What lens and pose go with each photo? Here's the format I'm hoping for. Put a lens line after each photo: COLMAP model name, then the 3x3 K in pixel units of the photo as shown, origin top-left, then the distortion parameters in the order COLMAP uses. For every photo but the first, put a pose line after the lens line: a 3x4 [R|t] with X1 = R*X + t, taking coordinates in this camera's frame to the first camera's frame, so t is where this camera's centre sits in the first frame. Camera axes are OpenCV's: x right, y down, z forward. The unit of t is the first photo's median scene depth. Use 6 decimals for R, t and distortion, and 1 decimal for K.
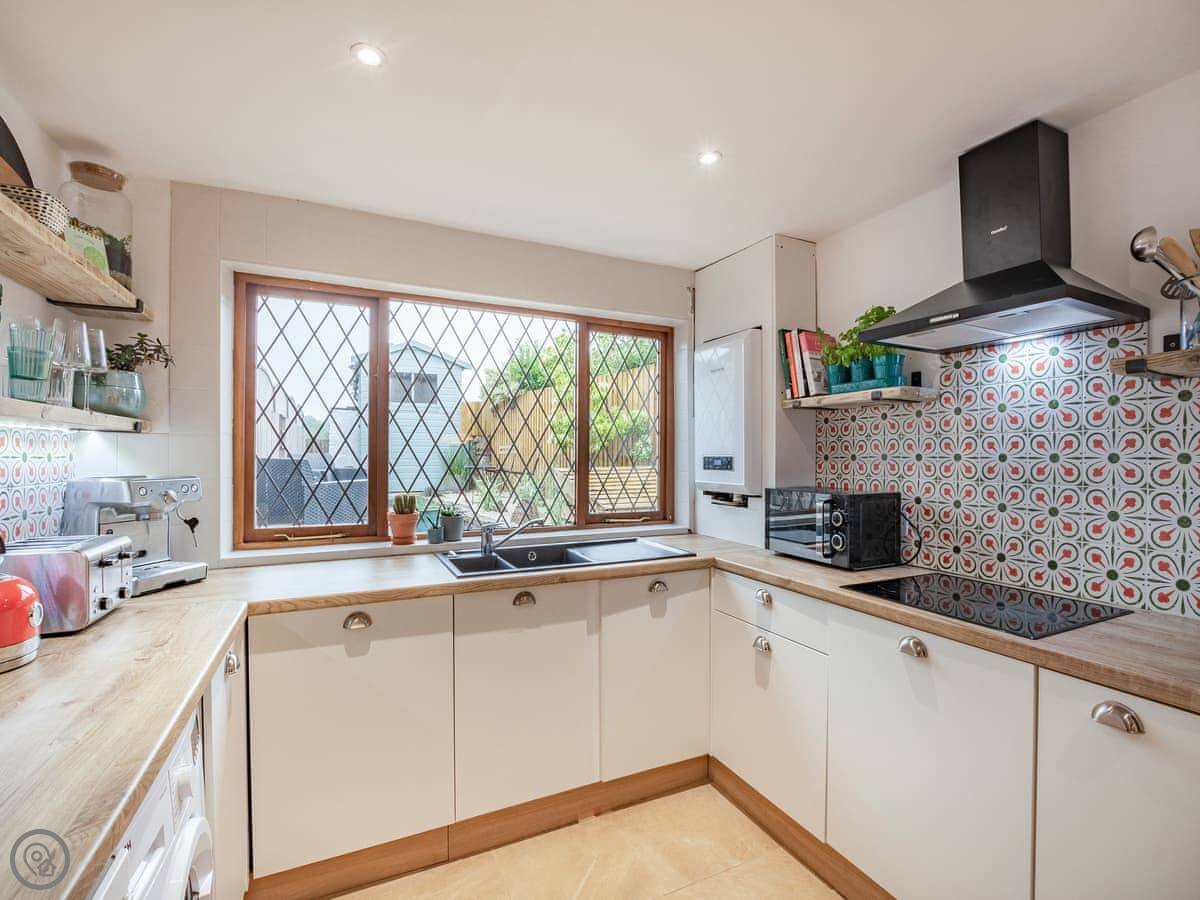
lens RADIAL K [[528.5, 0, 611.2], [0, 528.5, 454.8], [0, 0, 1]] dist [-0.021980, 0.000034]
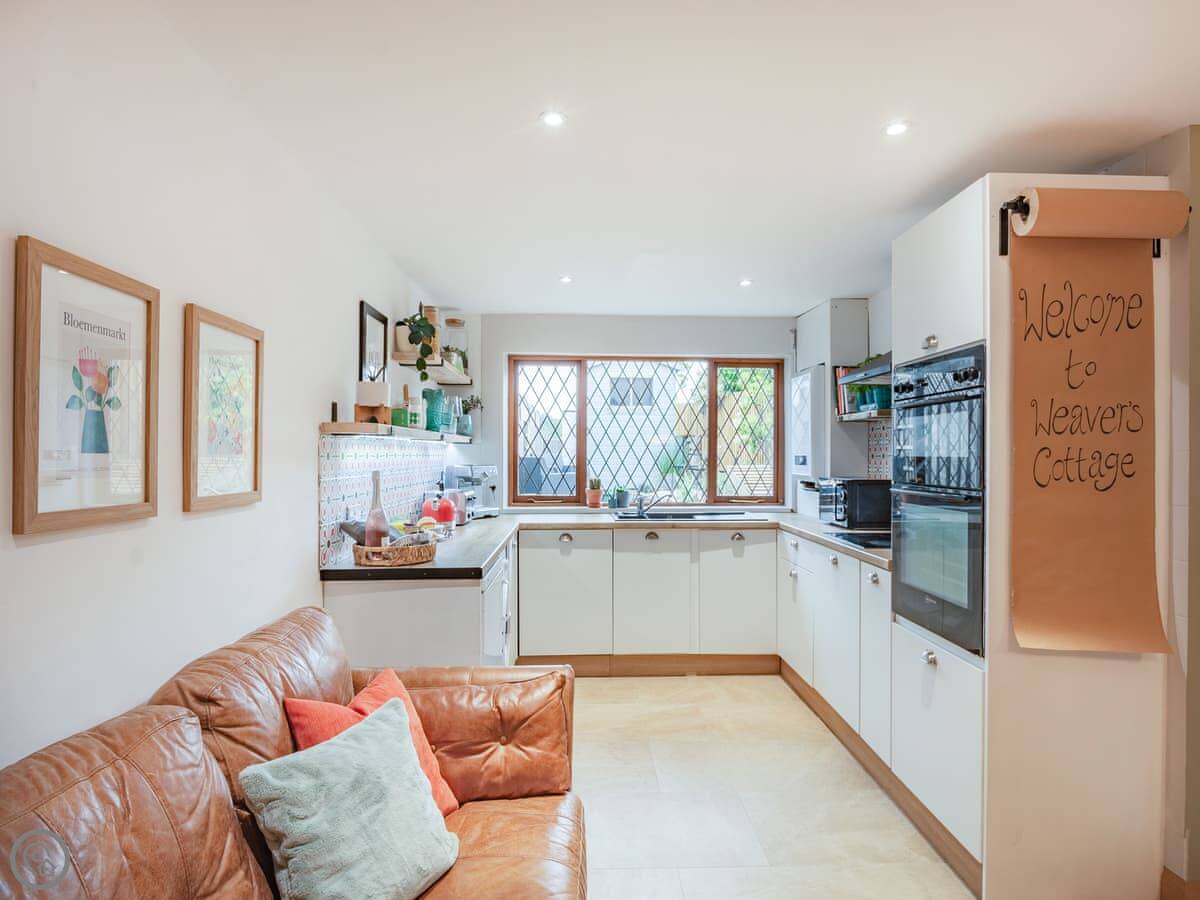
lens RADIAL K [[630.4, 0, 603.1], [0, 630.4, 453.2], [0, 0, 1]] dist [-0.038852, 0.017454]
pose [[0.909196, -0.001496, -0.416366, 0.475479], [0.000310, 0.999996, -0.002917, 0.002484], [0.416368, 0.002523, 0.909192, -0.828045]]
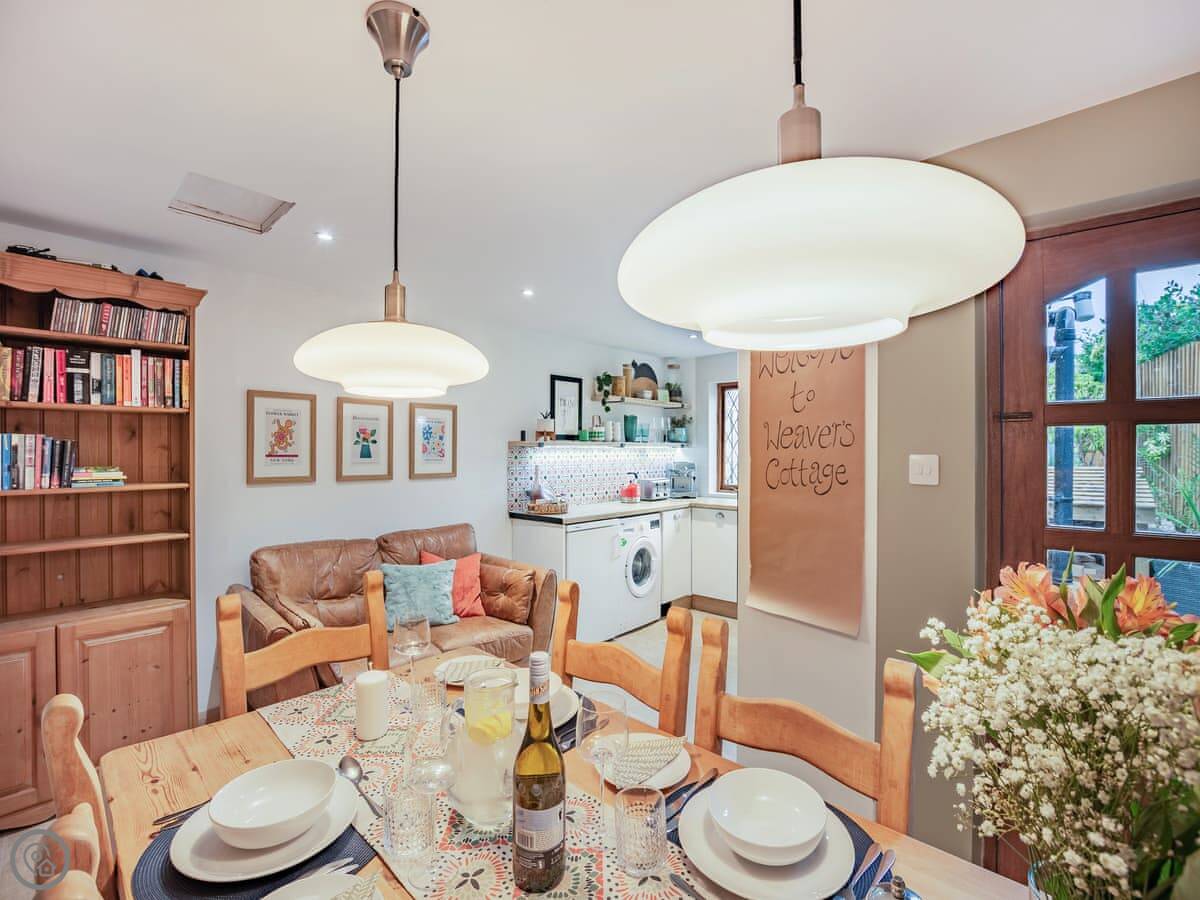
lens RADIAL K [[531.0, 0, 600.0], [0, 531.0, 450.0], [0, 0, 1]] dist [-0.038894, 0.009002]
pose [[0.355866, 0.000863, -0.934537, 1.423584], [0.000145, 1.000000, 0.000979, -0.023564], [0.934537, -0.000484, 0.355865, -0.439826]]
